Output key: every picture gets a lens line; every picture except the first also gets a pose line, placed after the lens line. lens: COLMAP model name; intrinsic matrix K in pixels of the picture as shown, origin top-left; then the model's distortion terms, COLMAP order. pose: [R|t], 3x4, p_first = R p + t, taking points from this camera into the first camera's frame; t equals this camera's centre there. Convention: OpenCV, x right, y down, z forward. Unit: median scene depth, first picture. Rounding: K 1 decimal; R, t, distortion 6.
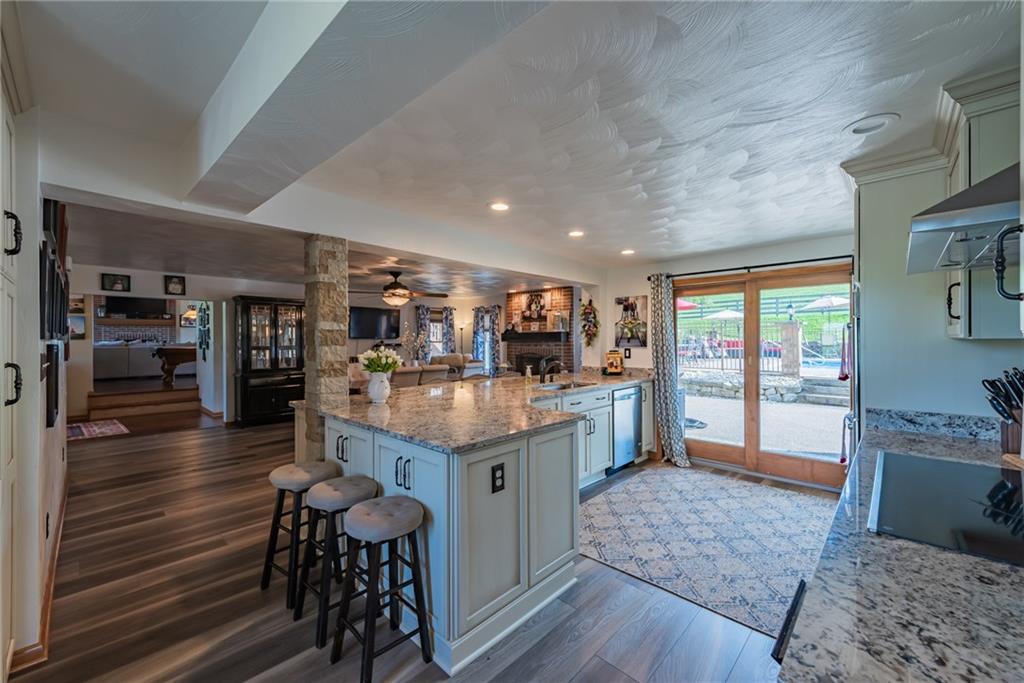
lens RADIAL K [[402.9, 0, 512.5], [0, 402.9, 339.7], [0, 0, 1]] dist [0.009848, -0.000222]
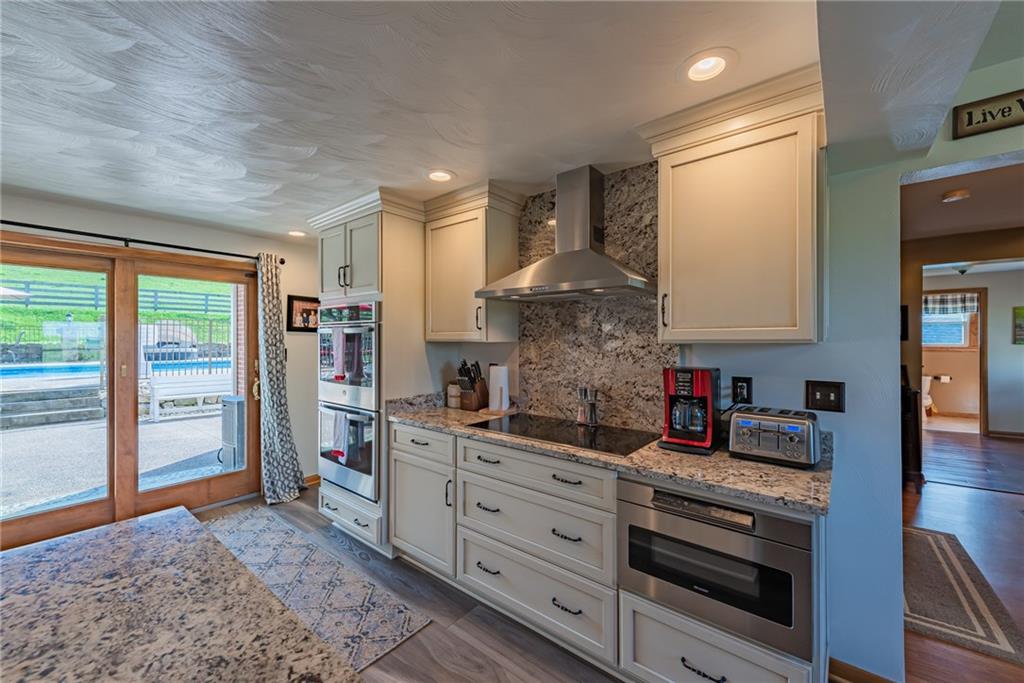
lens RADIAL K [[402.9, 0, 513.2], [0, 402.9, 340.9], [0, 0, 1]] dist [0.009848, -0.000222]
pose [[-0.083842, -0.005154, 0.996466, -0.091102], [0.000356, 0.999986, 0.005202, -0.003113], [-0.996479, 0.000791, -0.083839, 0.195392]]
